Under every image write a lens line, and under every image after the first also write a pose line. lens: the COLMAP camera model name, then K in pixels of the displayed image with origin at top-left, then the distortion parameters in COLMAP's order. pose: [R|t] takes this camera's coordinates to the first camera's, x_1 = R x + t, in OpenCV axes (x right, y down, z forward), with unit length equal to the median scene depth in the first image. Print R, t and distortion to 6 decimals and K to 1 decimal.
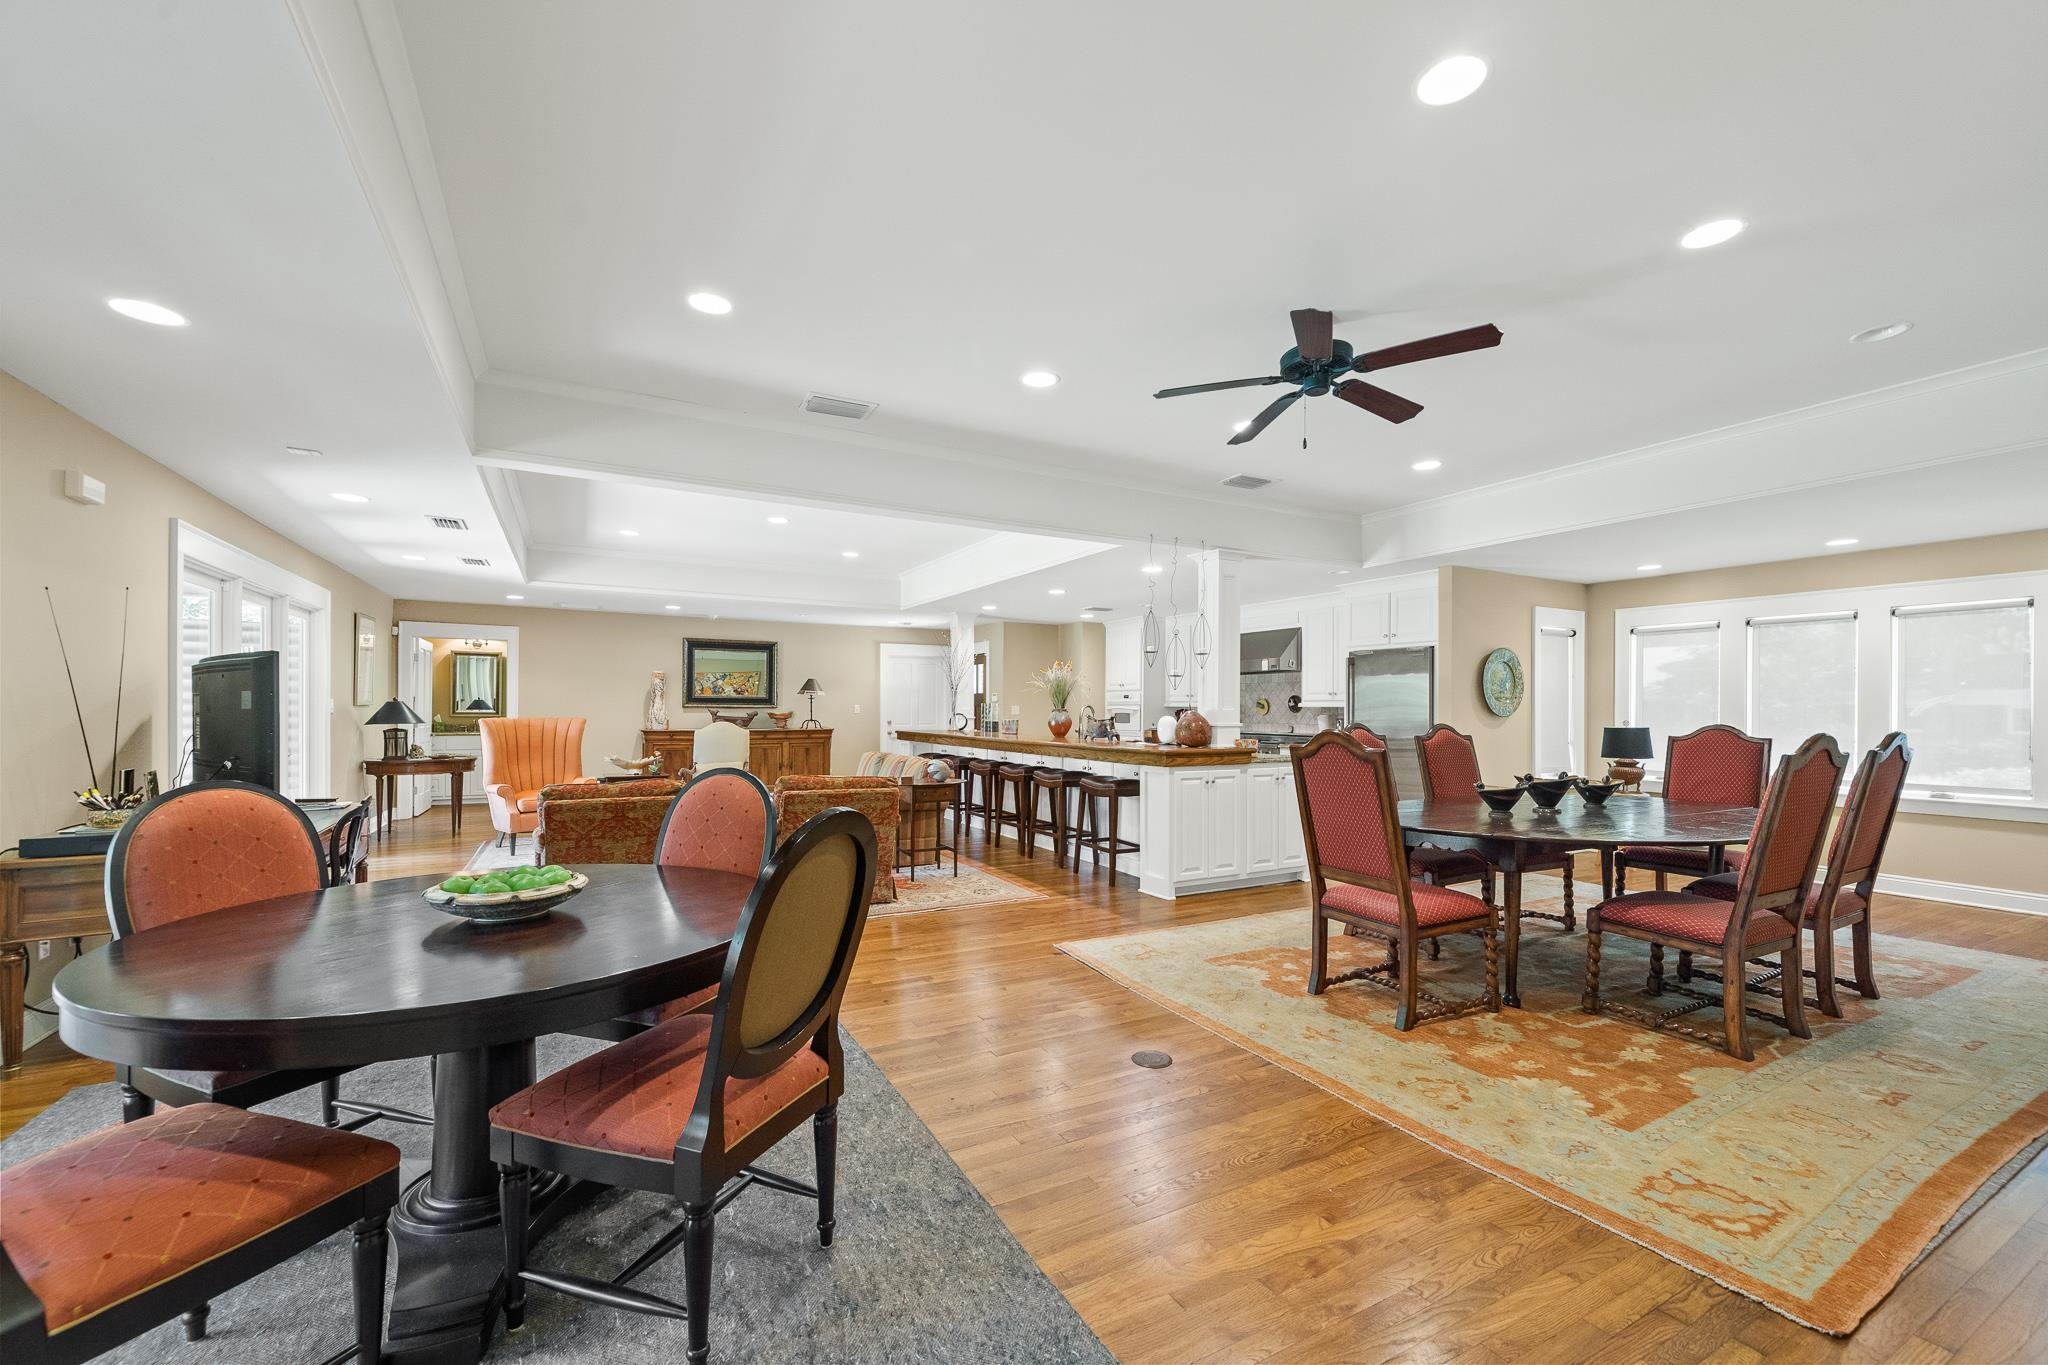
lens RADIAL K [[820.6, 0, 1020.9], [0, 820.6, 705.8], [0, 0, 1]] dist [-0.001774, -0.000094]
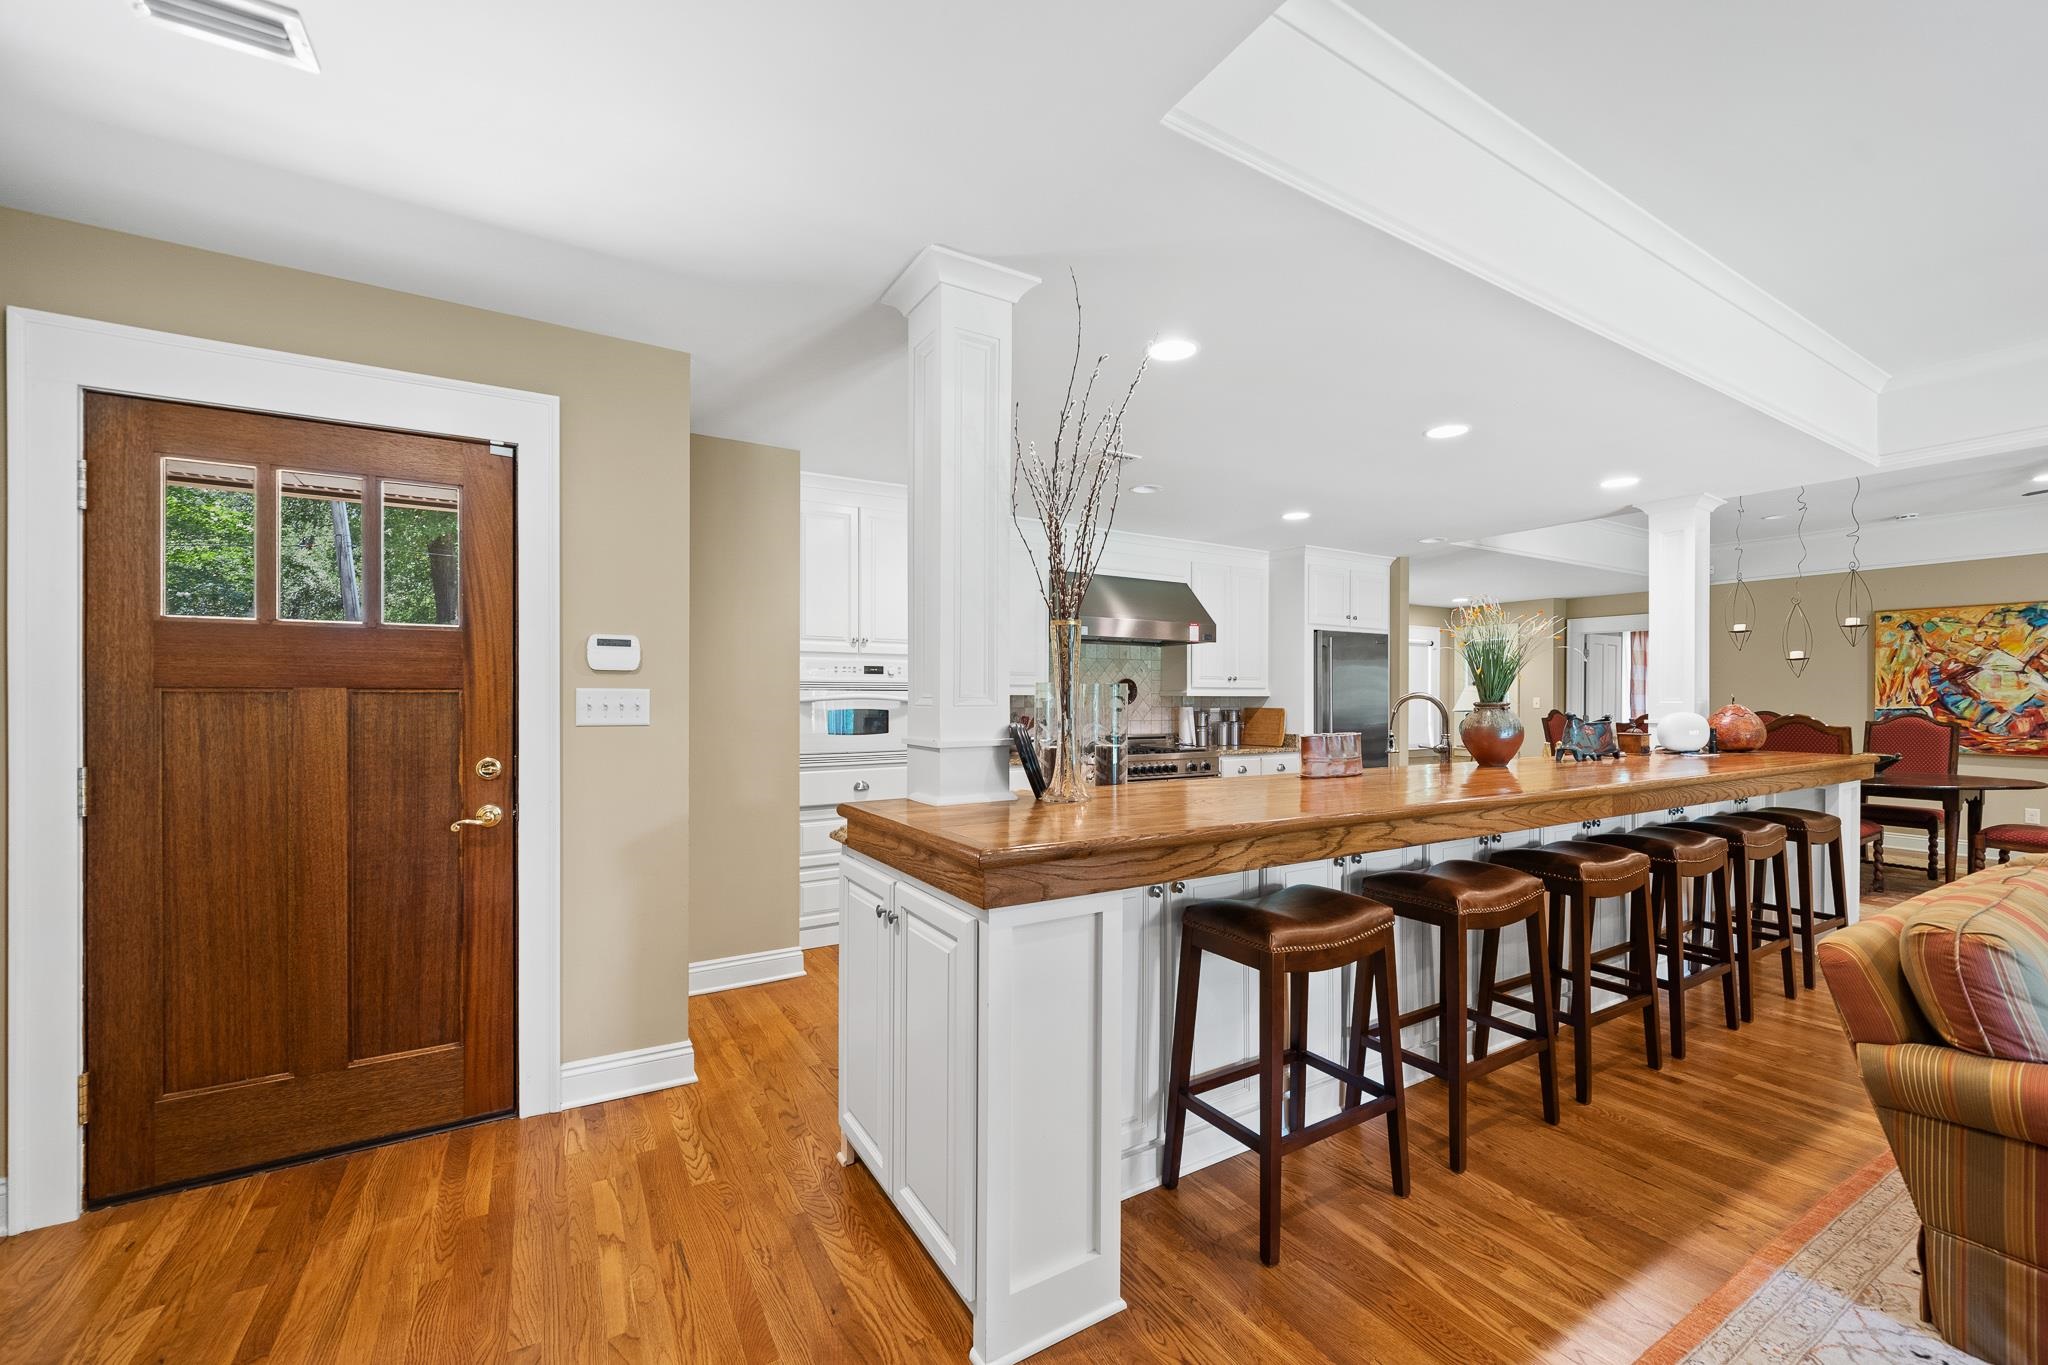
lens RADIAL K [[811.1, 0, 1020.0], [0, 811.1, 695.3], [0, 0, 1]] dist [-0.000255, 0.000090]
pose [[-0.041725, -0.002408, 0.999126, -0.371828], [-0.008122, 0.999965, 0.002071, 0.000445], [-0.999096, -0.008029, -0.041743, 1.228163]]
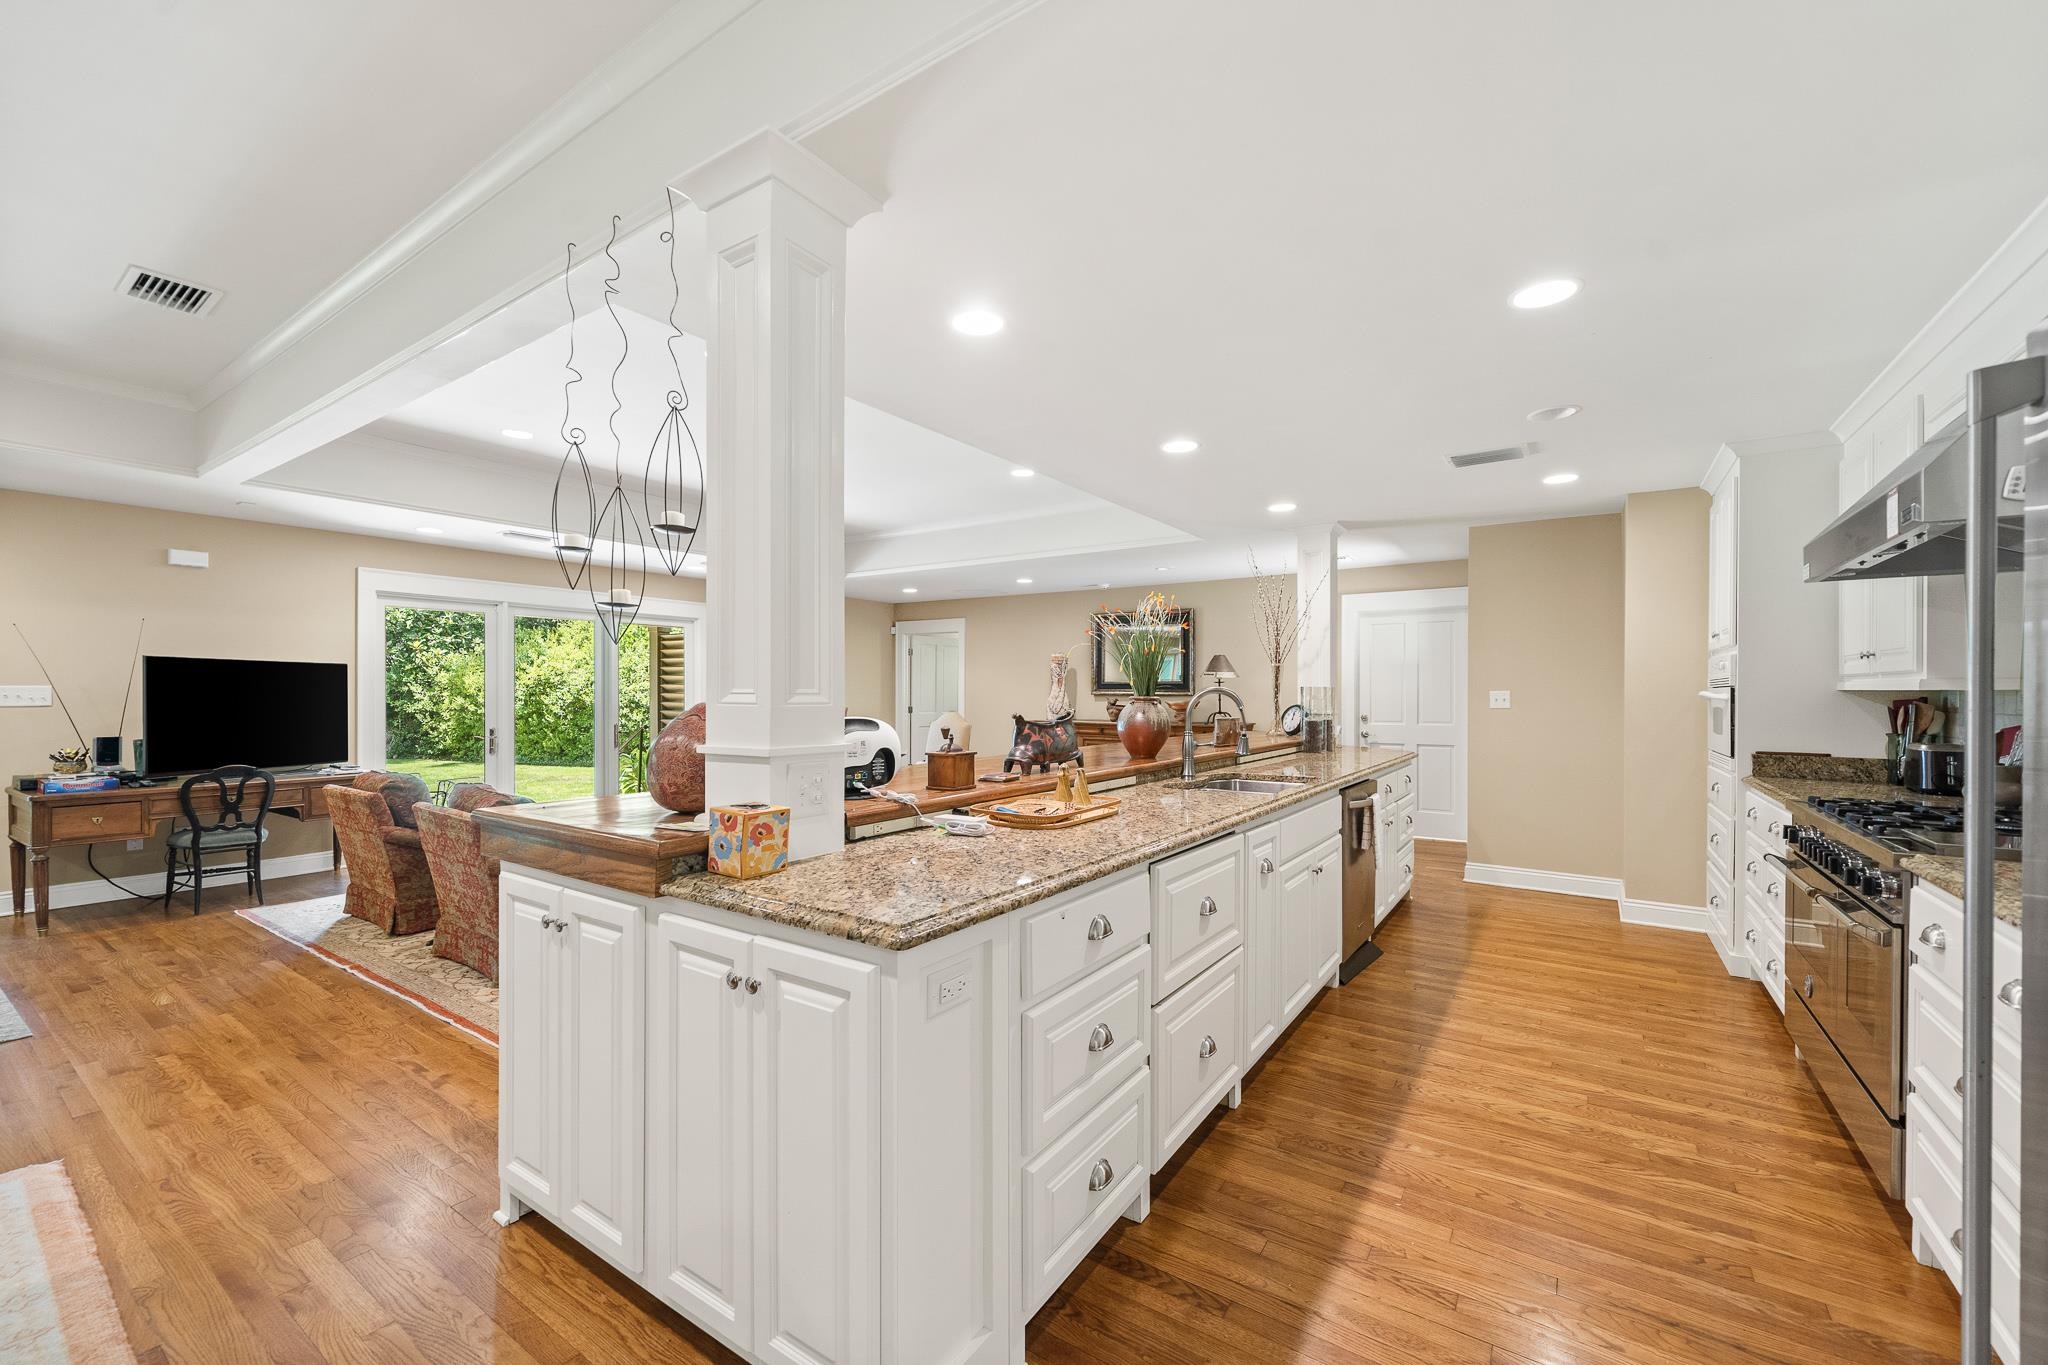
lens RADIAL K [[816.2, 0, 1024.4], [0, 816.2, 701.4], [0, 0, 1]] dist [-0.003257, 0.000507]
pose [[0.458210, 0.005720, -0.888826, 0.409212], [0.000001, 0.999979, 0.006436, 0.003641], [0.888844, -0.002950, 0.458200, 0.701878]]
